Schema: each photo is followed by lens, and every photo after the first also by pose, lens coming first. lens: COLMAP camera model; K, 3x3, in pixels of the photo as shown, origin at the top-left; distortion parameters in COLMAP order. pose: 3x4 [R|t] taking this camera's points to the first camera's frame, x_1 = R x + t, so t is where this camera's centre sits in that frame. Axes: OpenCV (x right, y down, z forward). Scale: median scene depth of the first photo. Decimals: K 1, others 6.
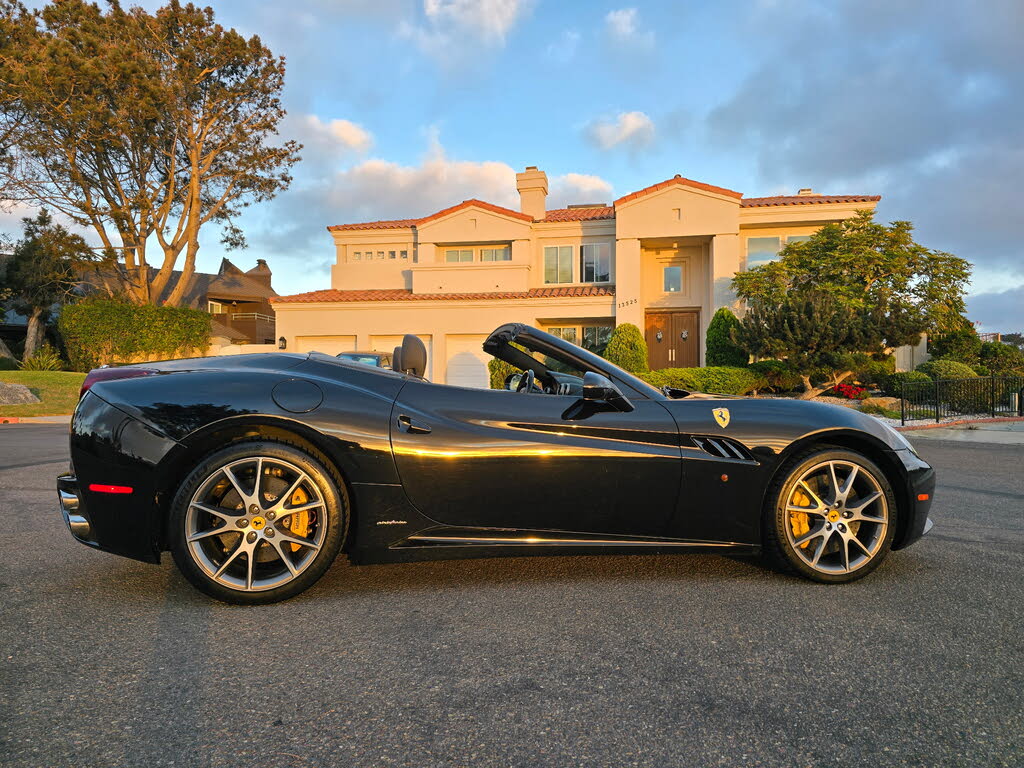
lens RADIAL K [[690.0, 0, 514.4], [0, 690.0, 378.1], [0, 0, 1]] dist [0.065887, -0.055113]
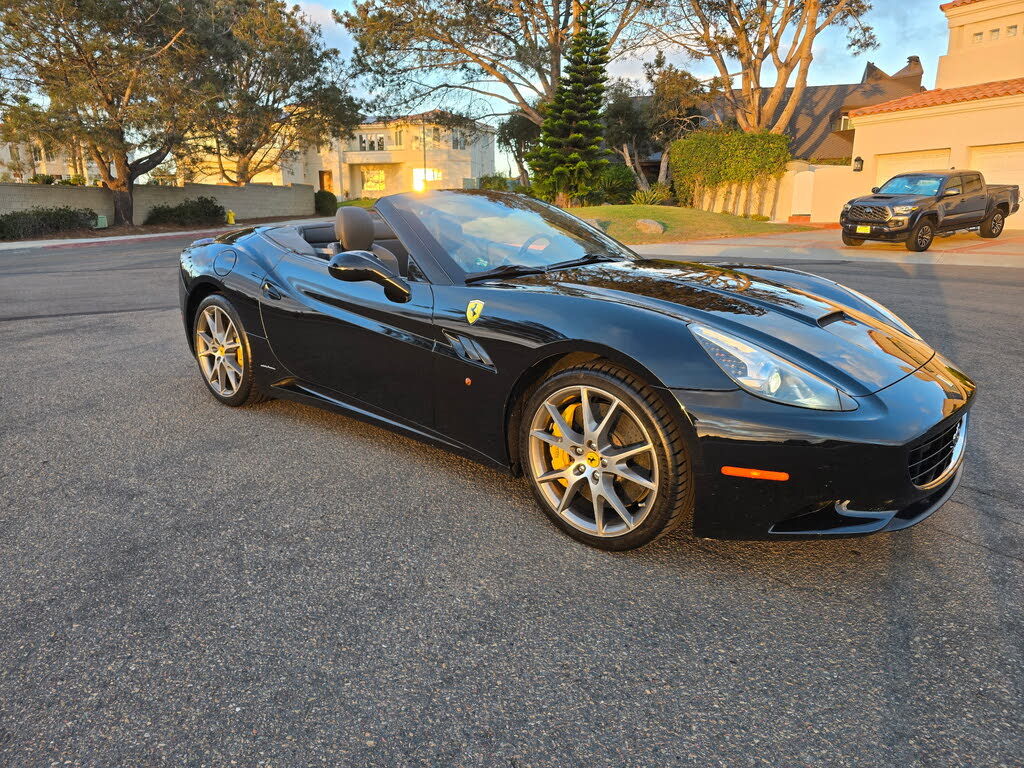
lens RADIAL K [[690.0, 0, 503.3], [0, 690.0, 381.0], [0, 0, 1]] dist [0.065887, -0.055113]
pose [[0.610127, 0.181322, -0.771276, 0.134669], [0.018909, 0.969851, 0.242964, -0.008608], [0.792078, -0.162823, 0.588304, 0.073247]]
